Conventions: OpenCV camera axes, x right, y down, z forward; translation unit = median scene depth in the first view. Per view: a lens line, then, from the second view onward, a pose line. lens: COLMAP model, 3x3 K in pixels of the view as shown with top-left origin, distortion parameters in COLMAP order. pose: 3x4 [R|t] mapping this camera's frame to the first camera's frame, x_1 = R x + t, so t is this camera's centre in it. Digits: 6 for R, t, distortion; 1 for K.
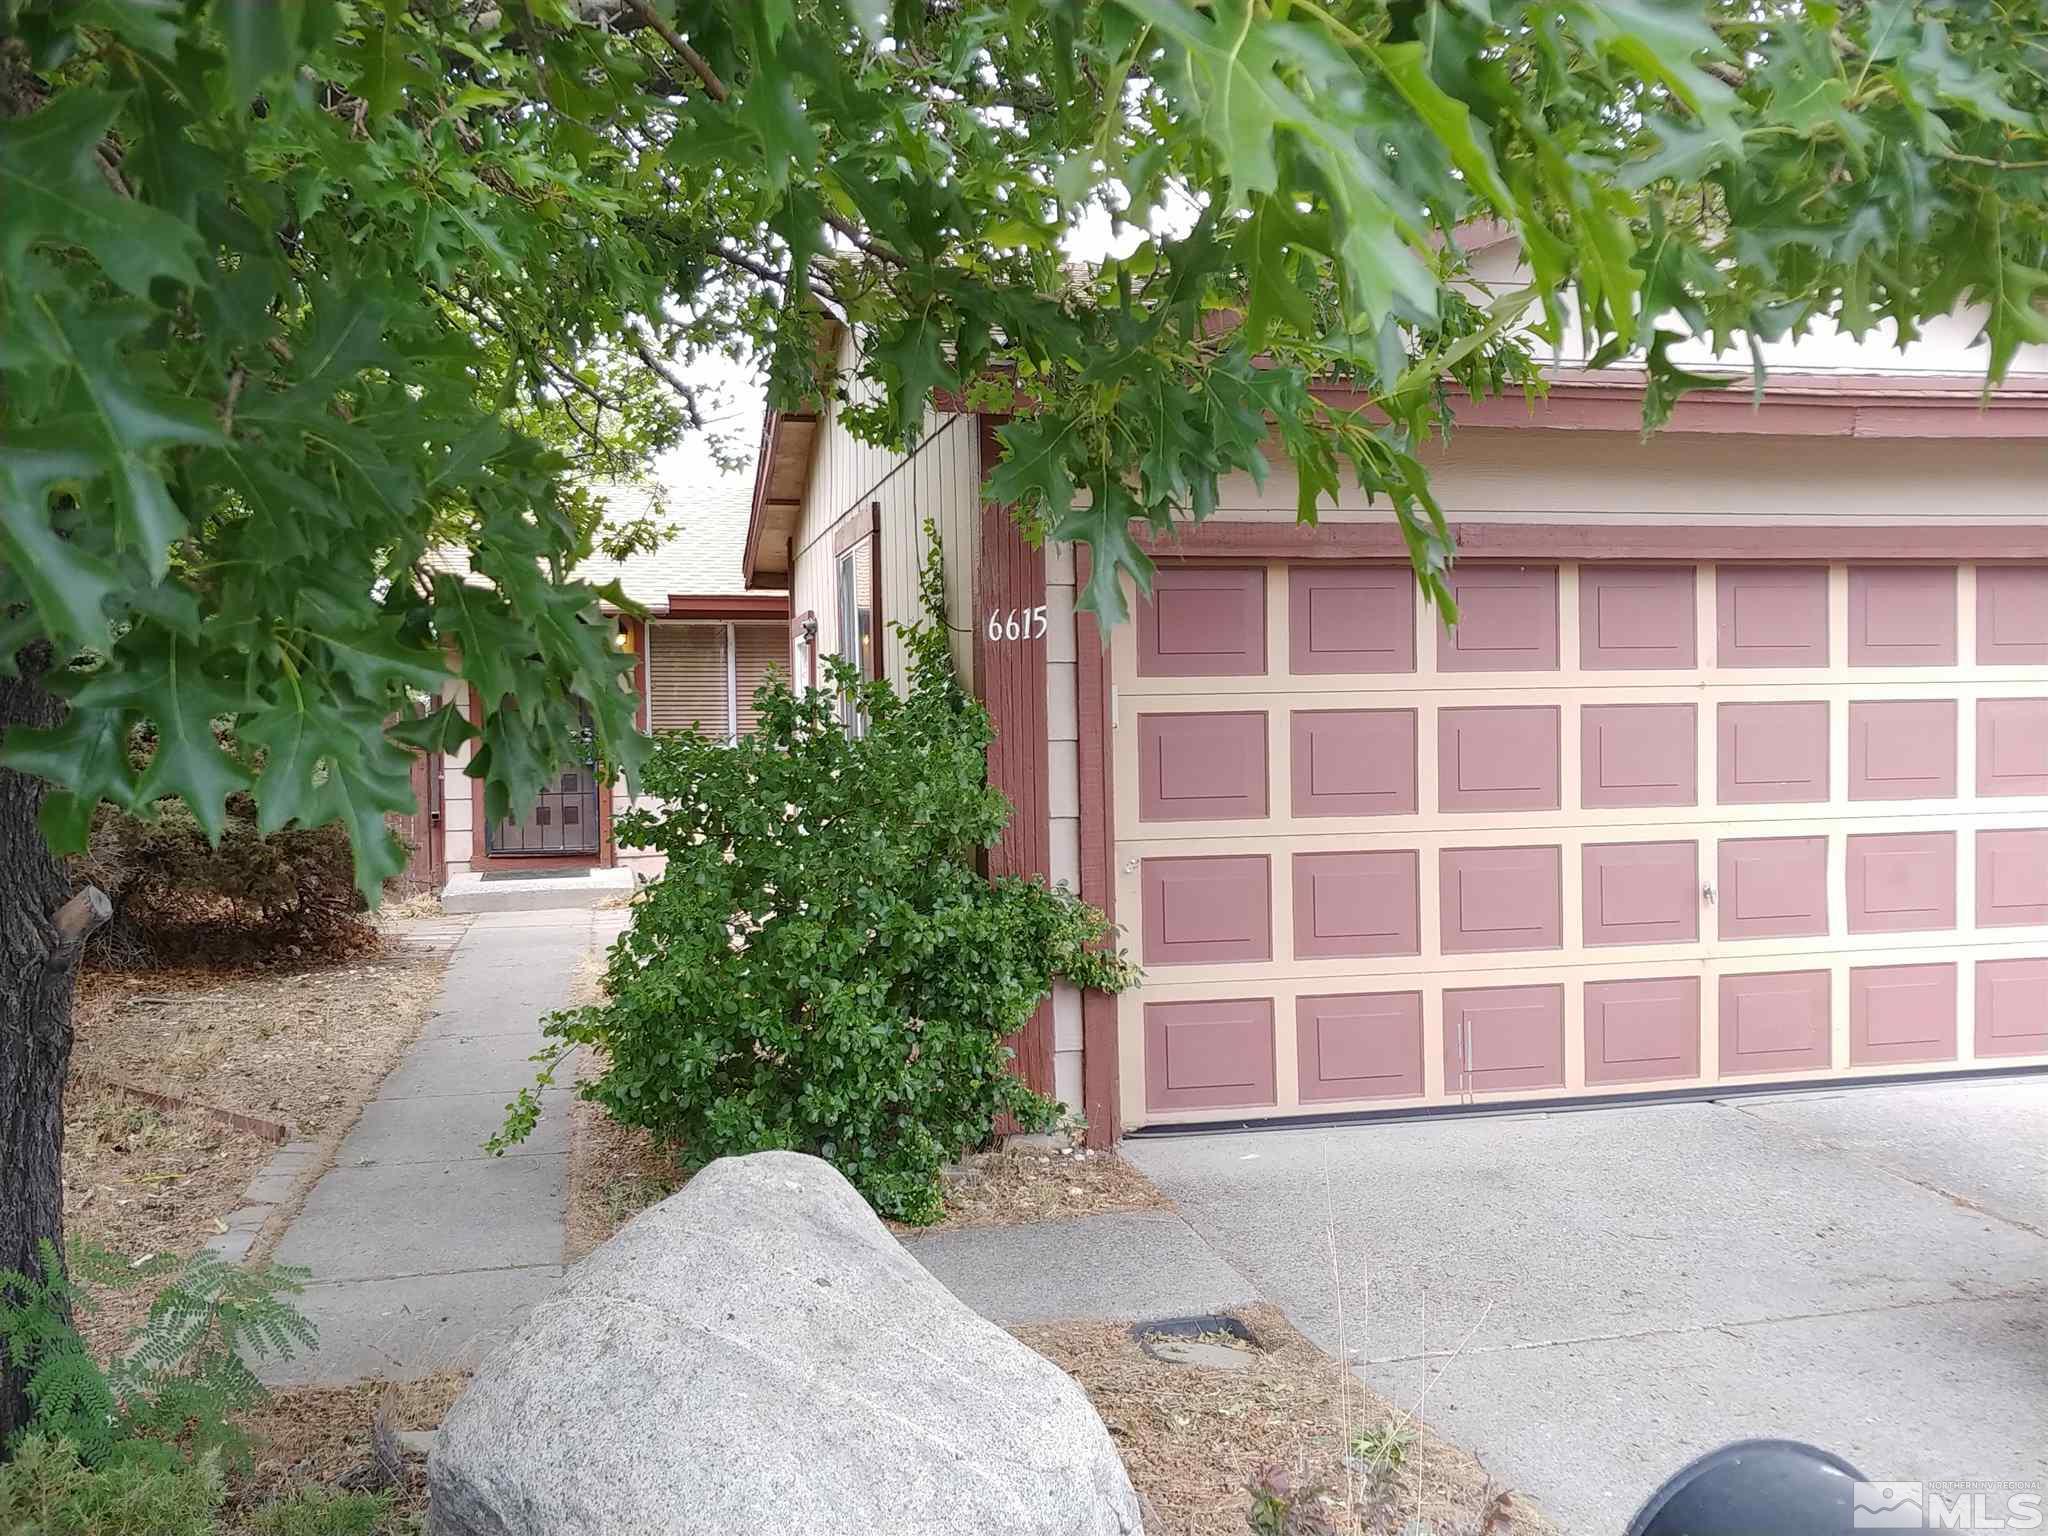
lens RADIAL K [[1823.3, 0, 1024.4], [0, 1823.3, 775.7], [0, 0, 1]] dist [-0.066028, -0.008639]
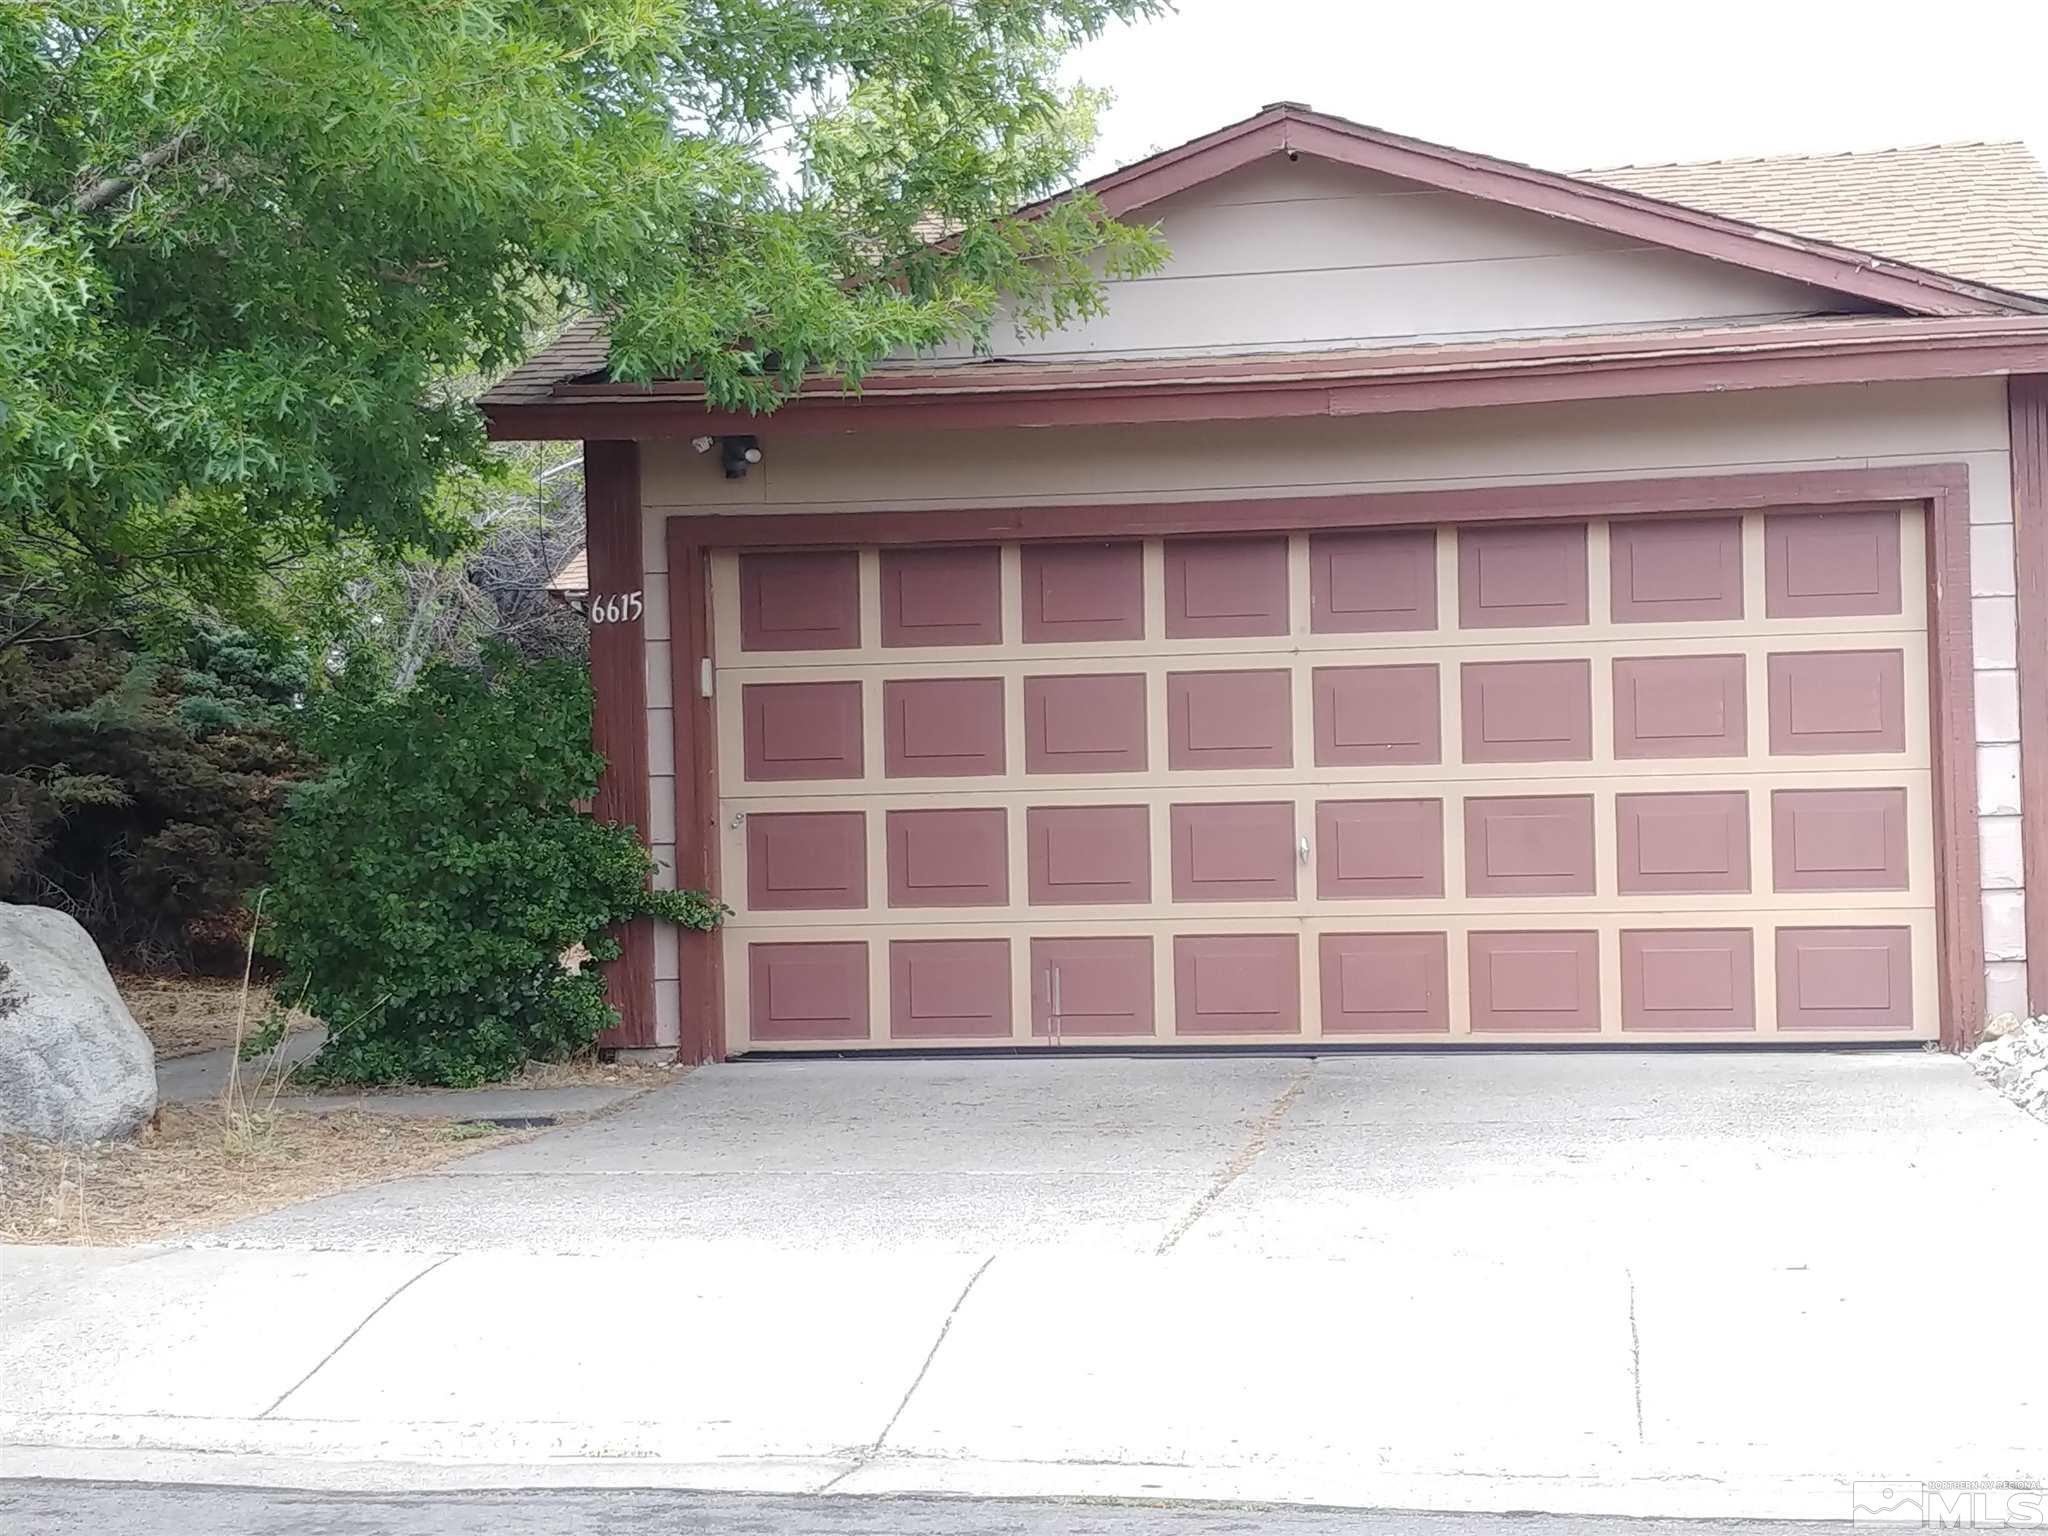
lens RADIAL K [[1604.7, 0, 1033.2], [0, 1604.7, 728.0], [0, 0, 1]] dist [0.047895, -0.005072]
pose [[0.970756, -0.001603, -0.240061, 0.464310], [0.003006, 0.999980, 0.005480, -0.012059], [0.240048, -0.006041, 0.970742, 0.078521]]
